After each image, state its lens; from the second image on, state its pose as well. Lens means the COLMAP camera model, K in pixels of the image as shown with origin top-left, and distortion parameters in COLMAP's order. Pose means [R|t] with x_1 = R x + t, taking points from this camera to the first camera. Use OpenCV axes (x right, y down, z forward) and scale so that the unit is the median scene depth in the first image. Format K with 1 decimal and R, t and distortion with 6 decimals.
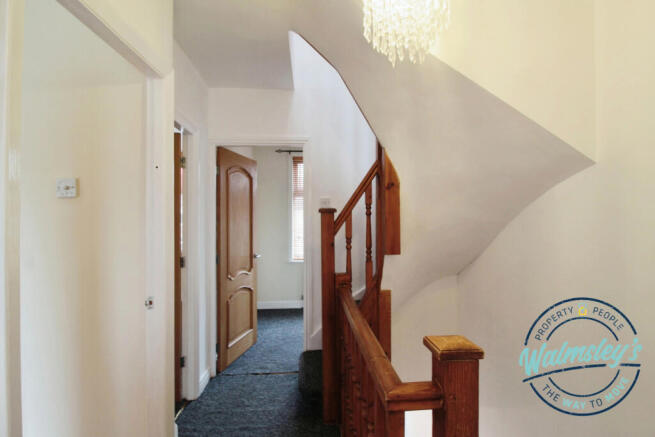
lens RADIAL K [[295.7, 0, 329.4], [0, 295.7, 218.2], [0, 0, 1]] dist [-0.006117, -0.001109]
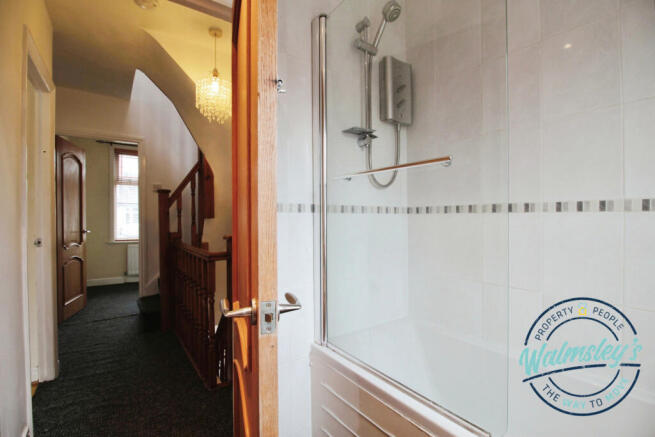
lens RADIAL K [[295.7, 0, 329.4], [0, 295.7, 218.4], [0, 0, 1]] dist [-0.006117, -0.001109]
pose [[0.825355, -0.005468, 0.564588, -0.156098], [0.007347, 0.999972, -0.001057, 0.118296], [-0.564566, 0.005020, 0.825372, -0.702092]]
